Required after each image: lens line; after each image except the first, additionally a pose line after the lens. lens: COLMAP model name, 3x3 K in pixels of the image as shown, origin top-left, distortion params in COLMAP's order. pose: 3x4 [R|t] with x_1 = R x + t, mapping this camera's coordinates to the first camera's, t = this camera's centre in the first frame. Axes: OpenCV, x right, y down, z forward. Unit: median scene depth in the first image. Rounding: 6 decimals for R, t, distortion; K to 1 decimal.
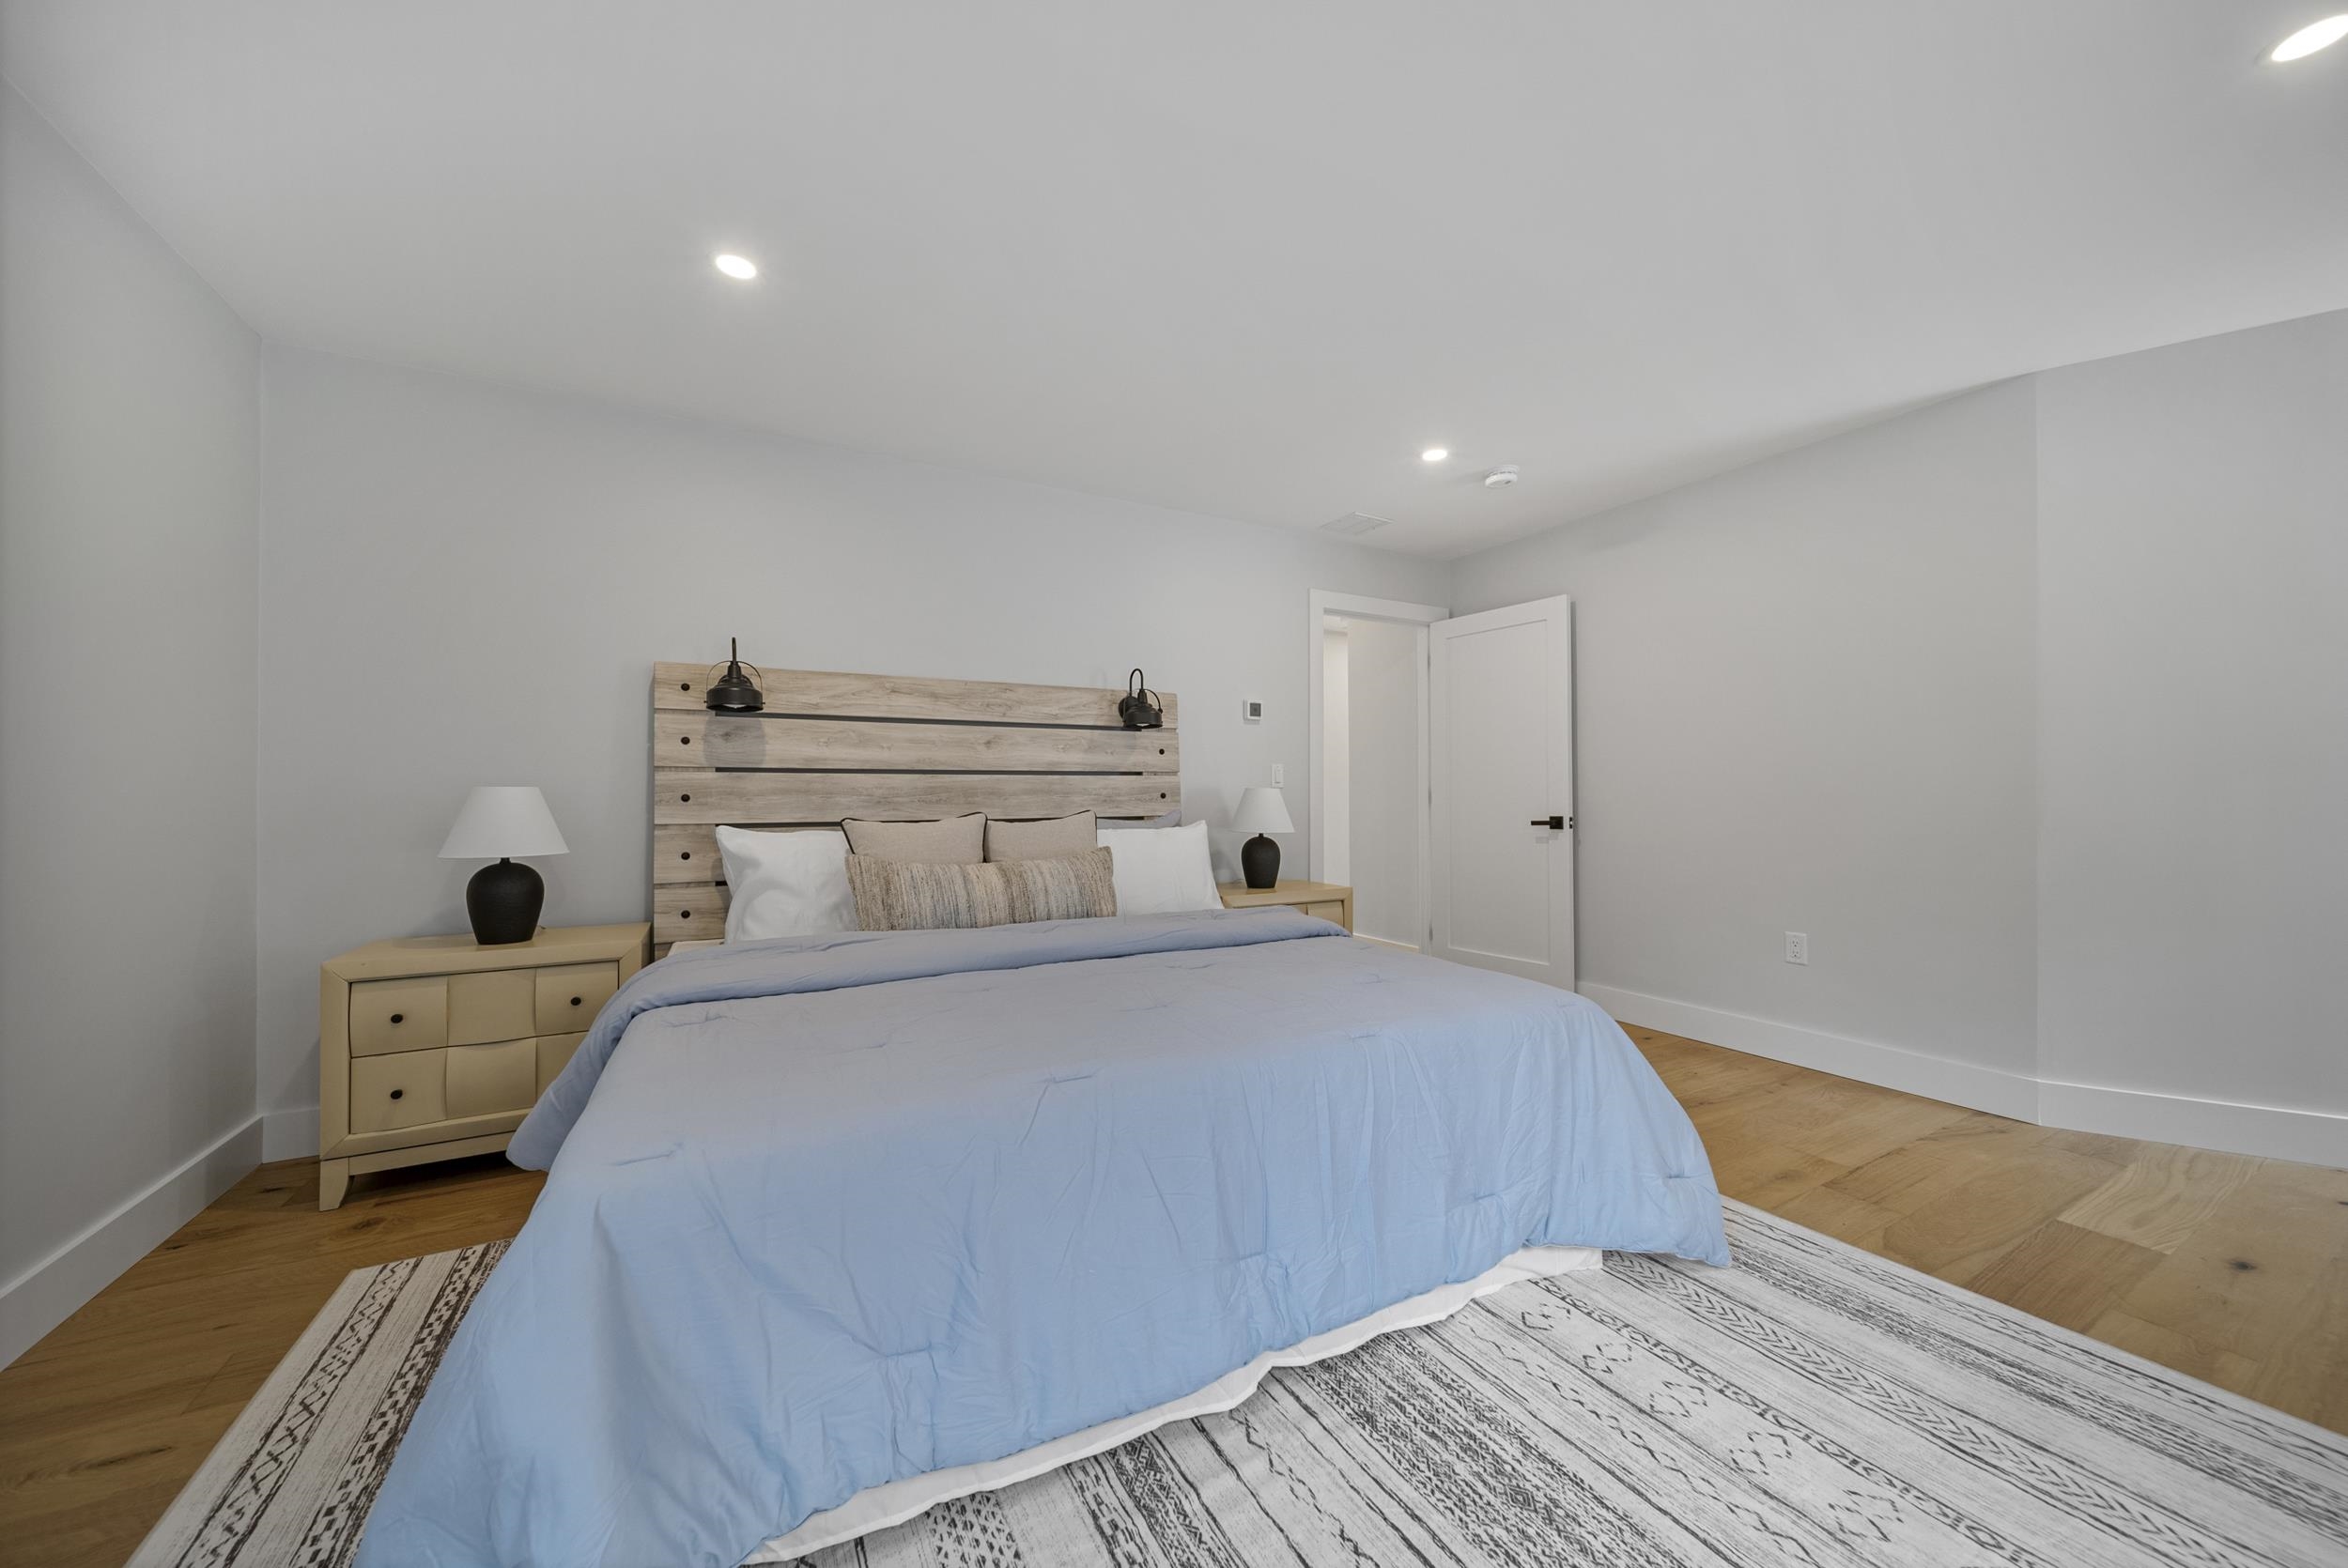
lens RADIAL K [[829.4, 0, 1172.7], [0, 829.4, 790.0], [0, 0, 1]] dist [-0.002653, -0.000438]
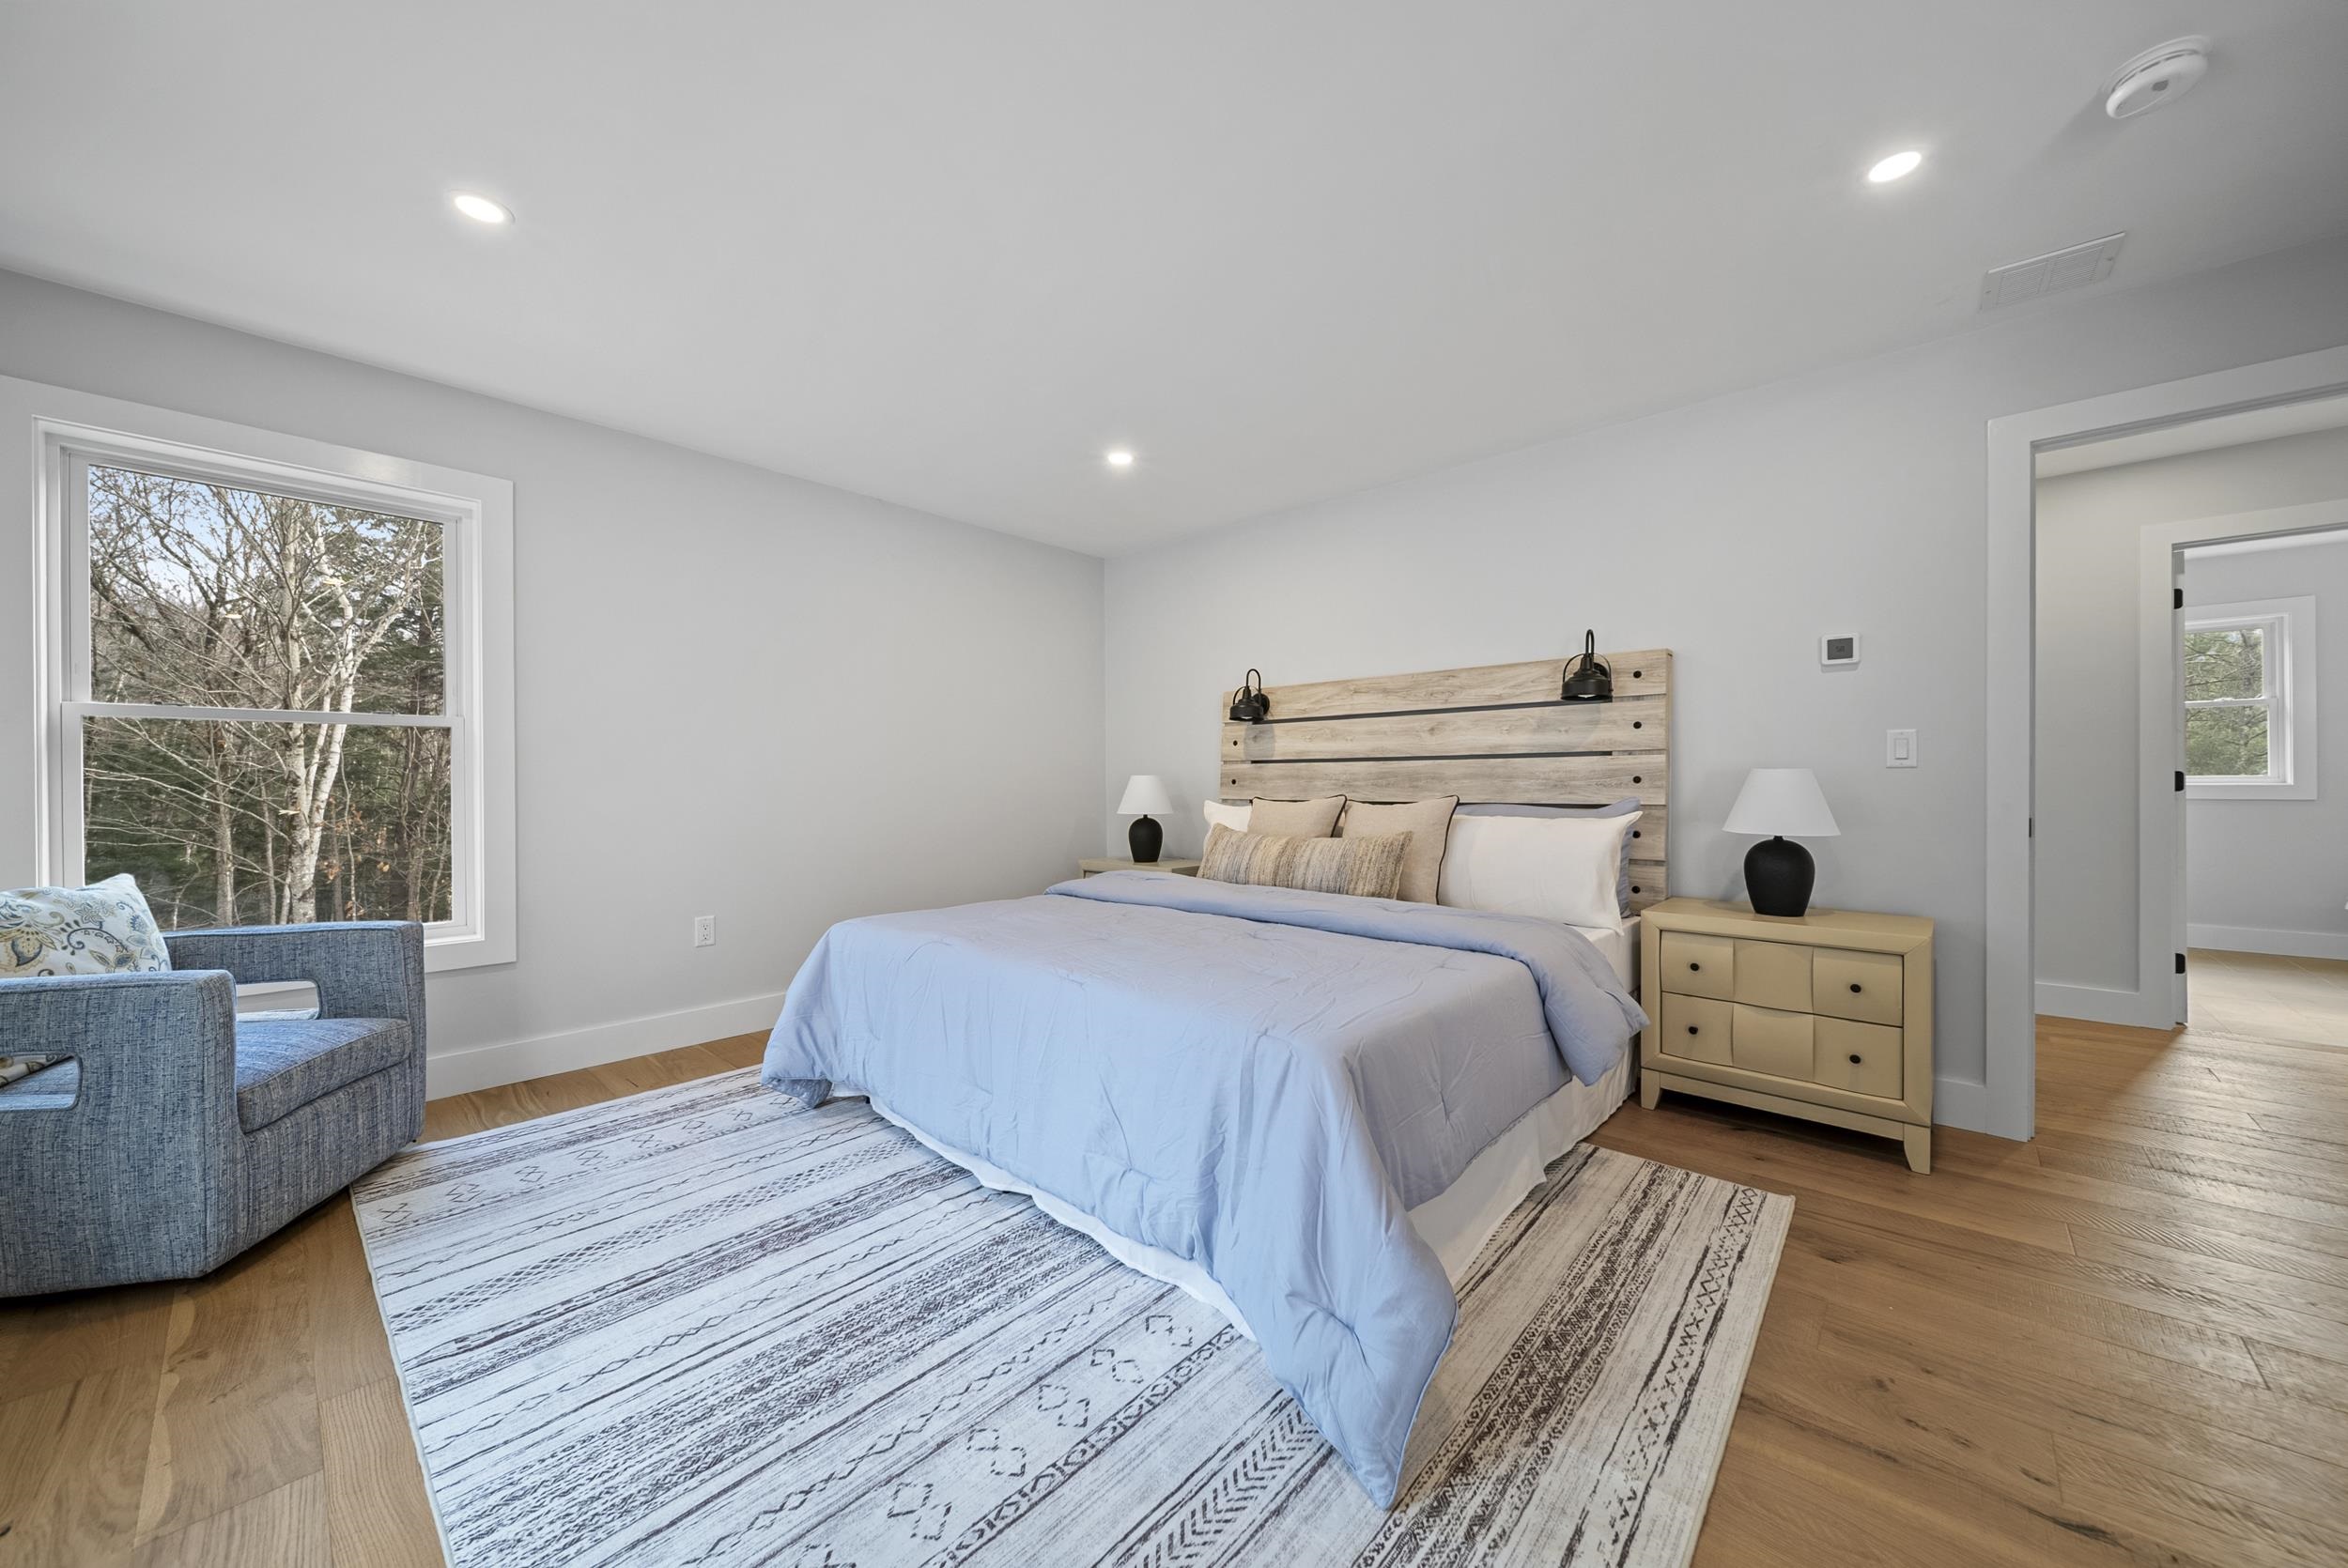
lens RADIAL K [[829.4, 0, 1172.7], [0, 829.4, 790.0], [0, 0, 1]] dist [-0.002653, -0.000438]
pose [[0.325756, 0.011854, -0.945379, 0.776092], [0.008028, 0.999851, 0.015304, 0.000915], [0.945420, -0.012575, 0.325612, 0.405105]]
